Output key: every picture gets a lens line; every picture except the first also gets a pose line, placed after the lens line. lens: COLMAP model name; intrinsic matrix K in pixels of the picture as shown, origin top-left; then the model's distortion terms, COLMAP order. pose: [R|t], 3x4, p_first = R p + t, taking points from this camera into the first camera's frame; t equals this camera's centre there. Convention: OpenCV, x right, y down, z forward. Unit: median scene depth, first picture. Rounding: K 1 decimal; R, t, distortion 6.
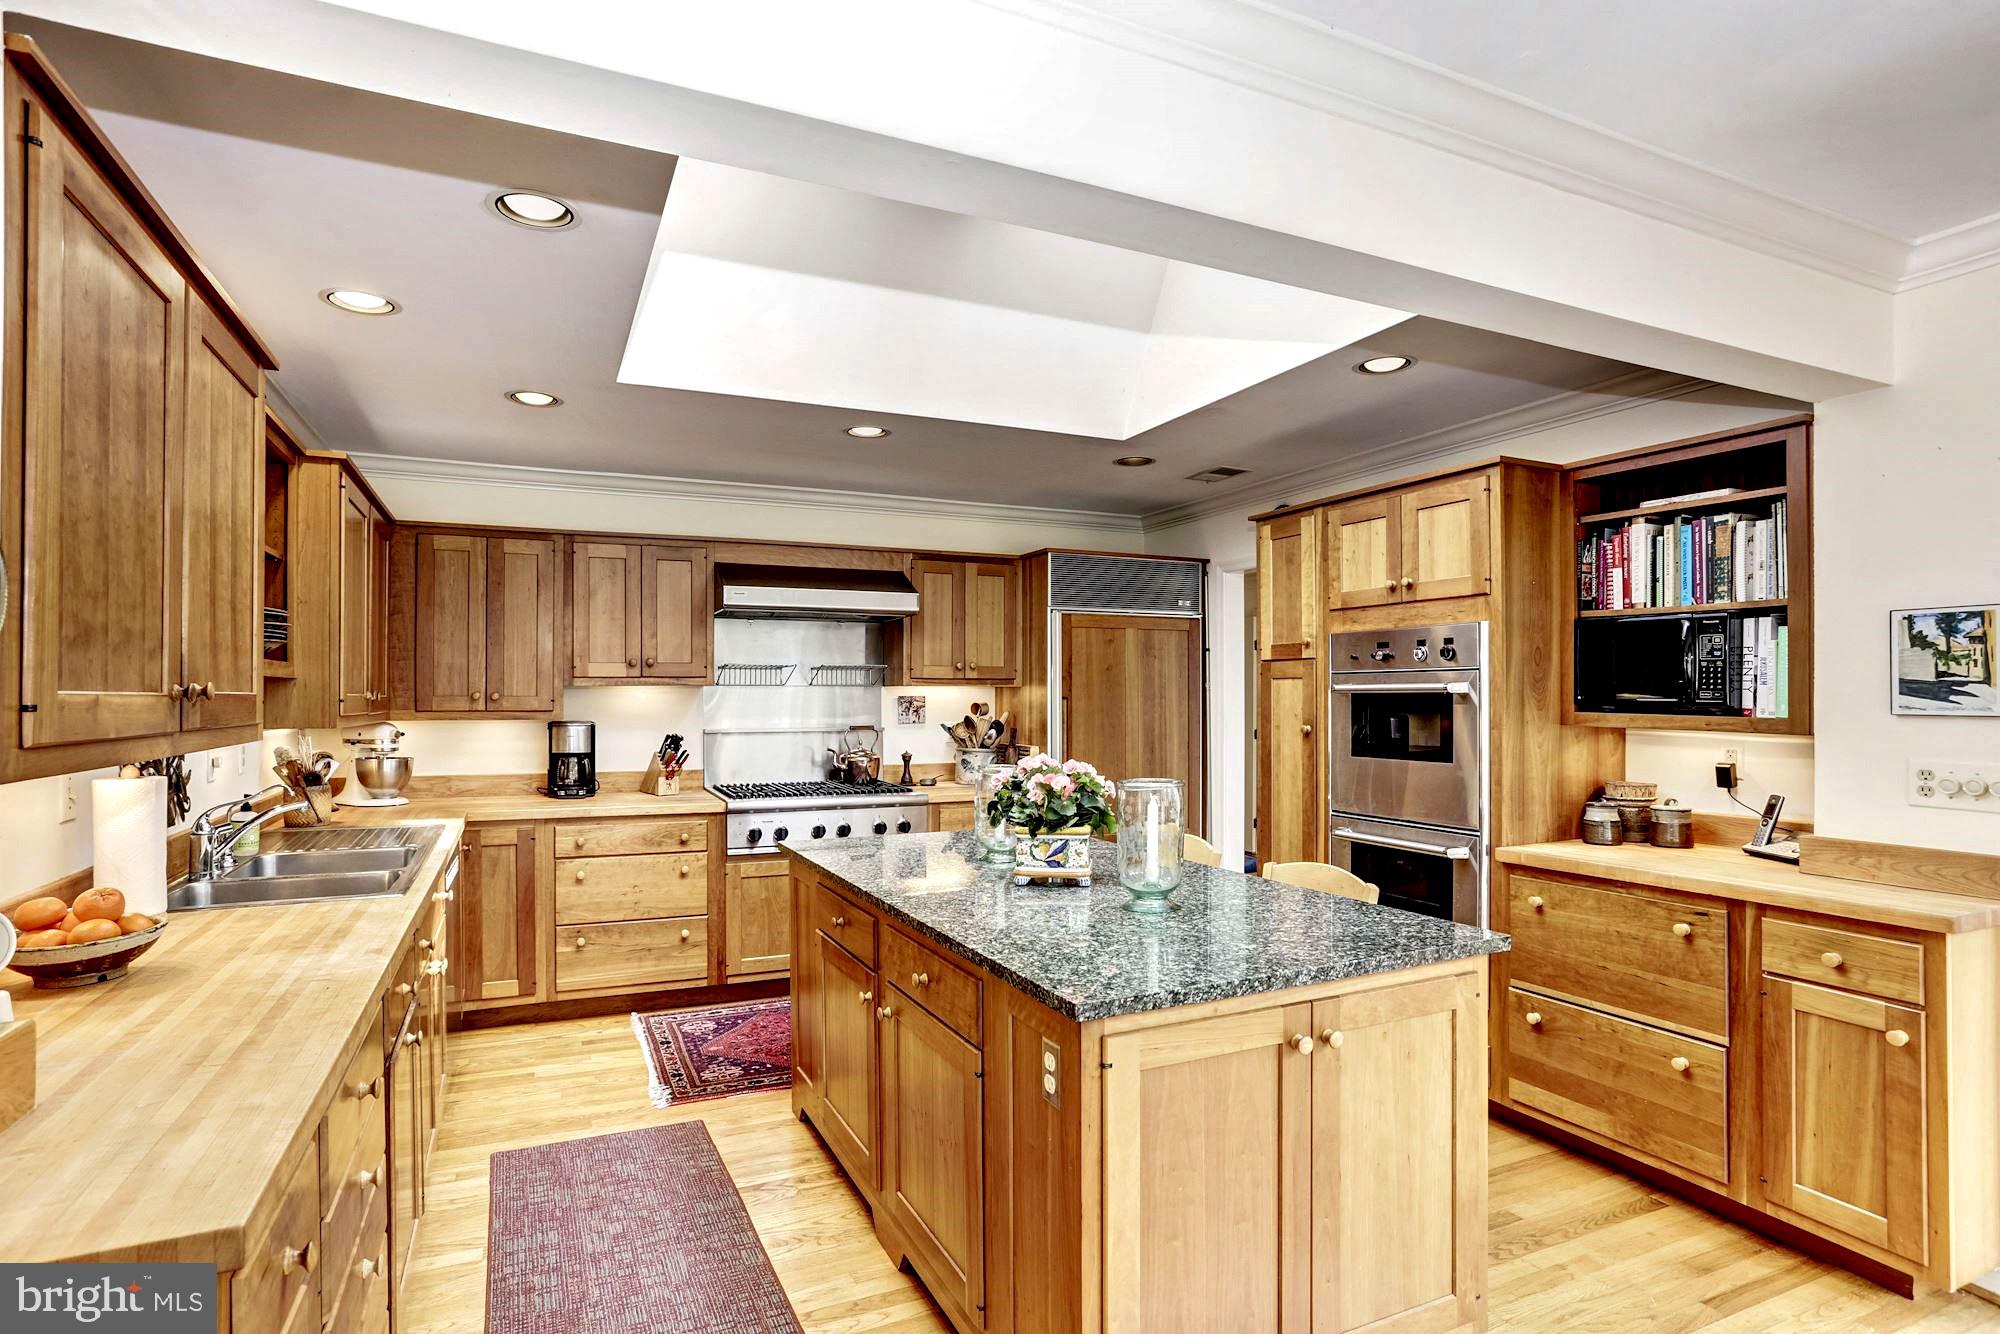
lens RADIAL K [[972.6, 0, 950.6], [0, 972.6, 698.8], [0, 0, 1]] dist [-0.053246, 0.016524]
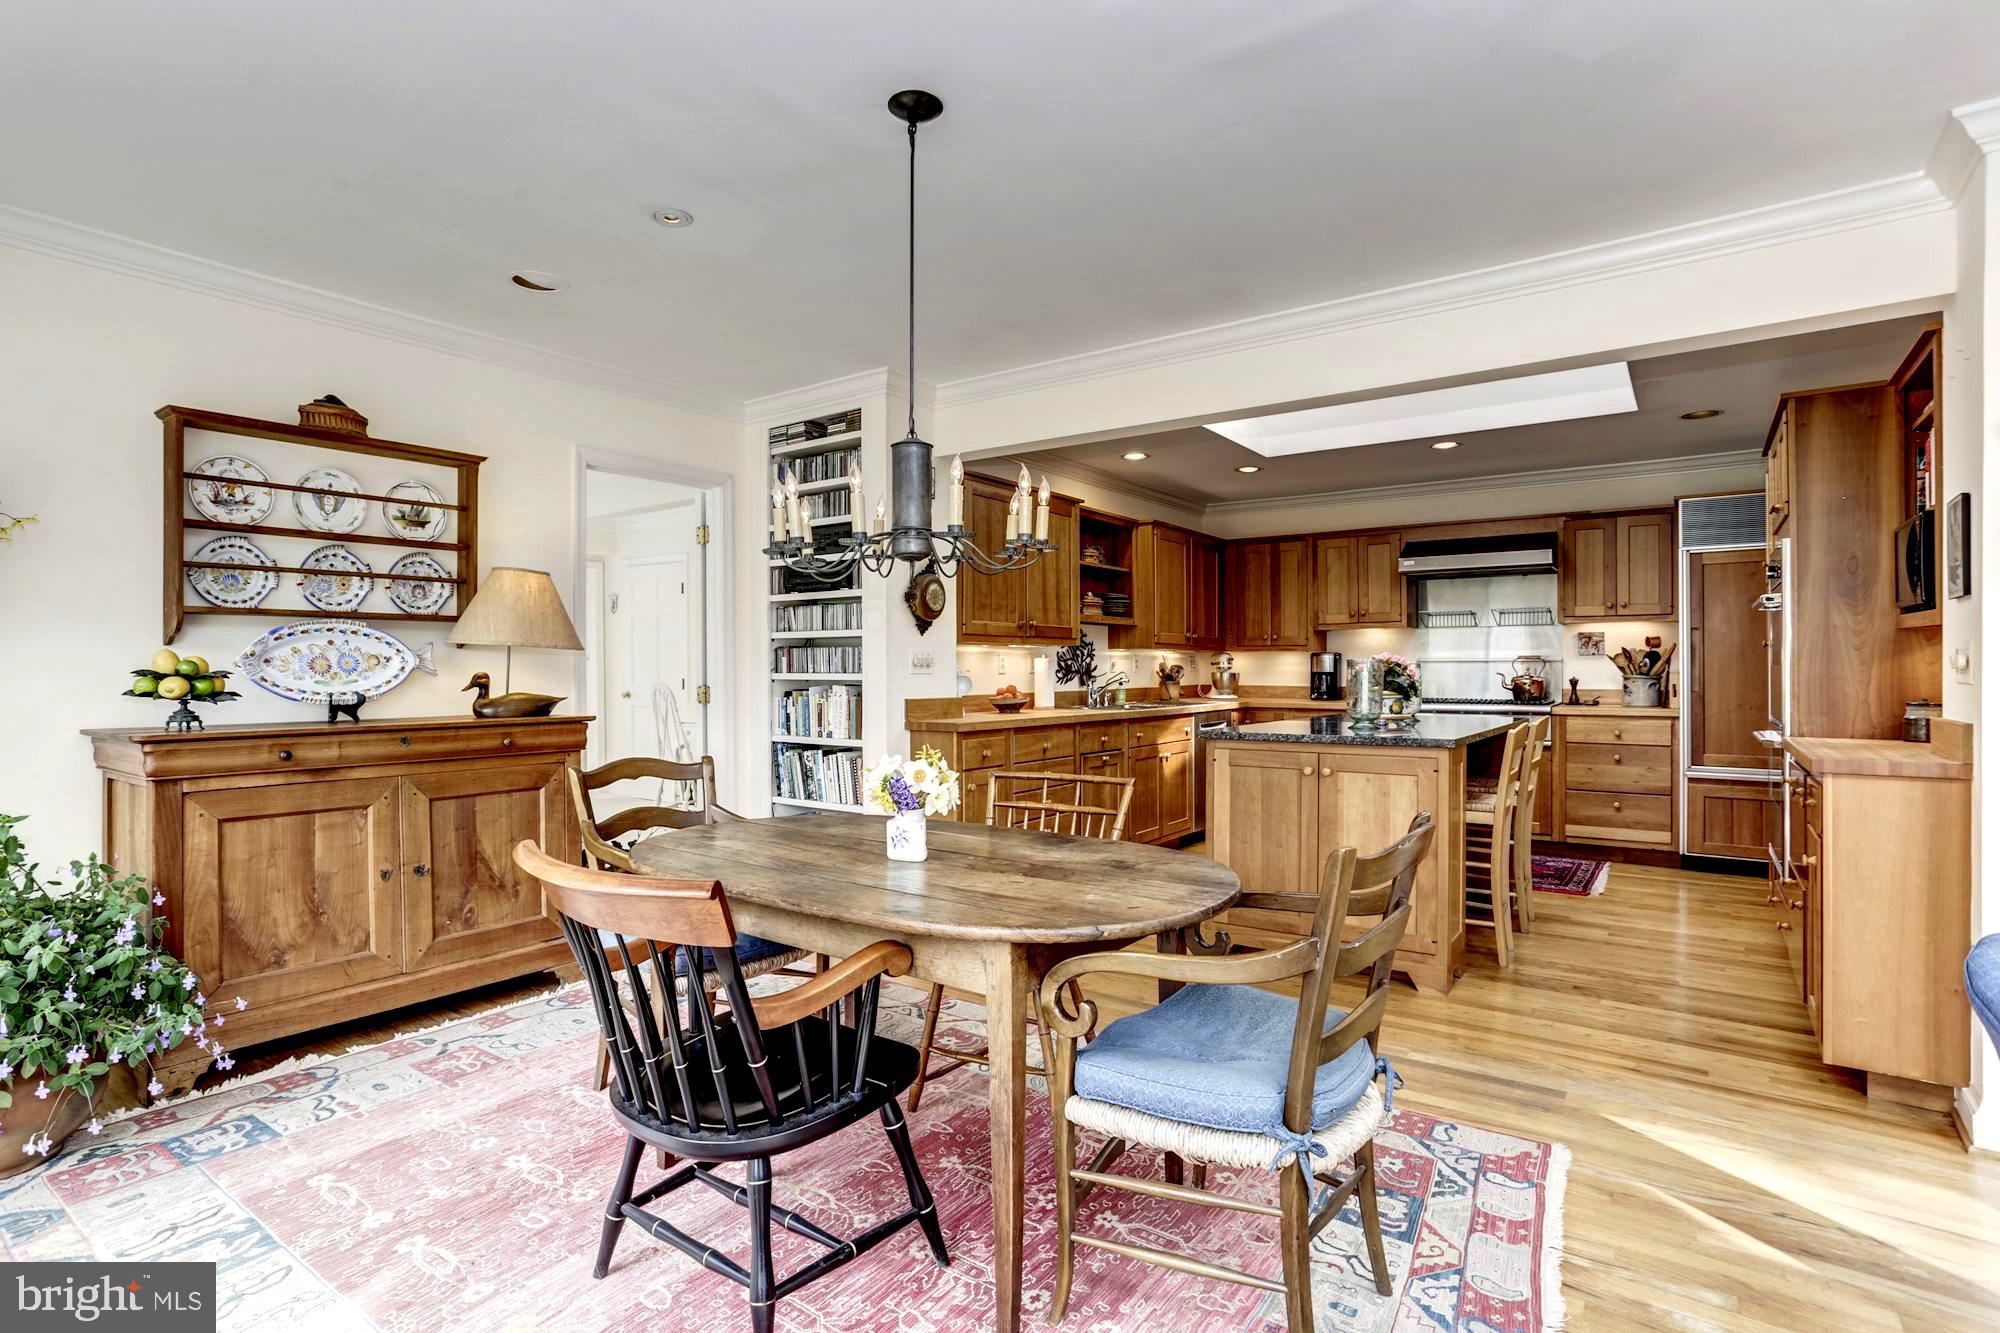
lens RADIAL K [[972.6, 0, 1005.7], [0, 972.6, 664.3], [0, 0, 1]] dist [-0.053246, 0.016524]
pose [[0.505781, -0.001095, -0.862661, 0.713402], [-0.003587, 0.999988, -0.003372, 0.050512], [0.862654, 0.004800, 0.505771, -0.252765]]
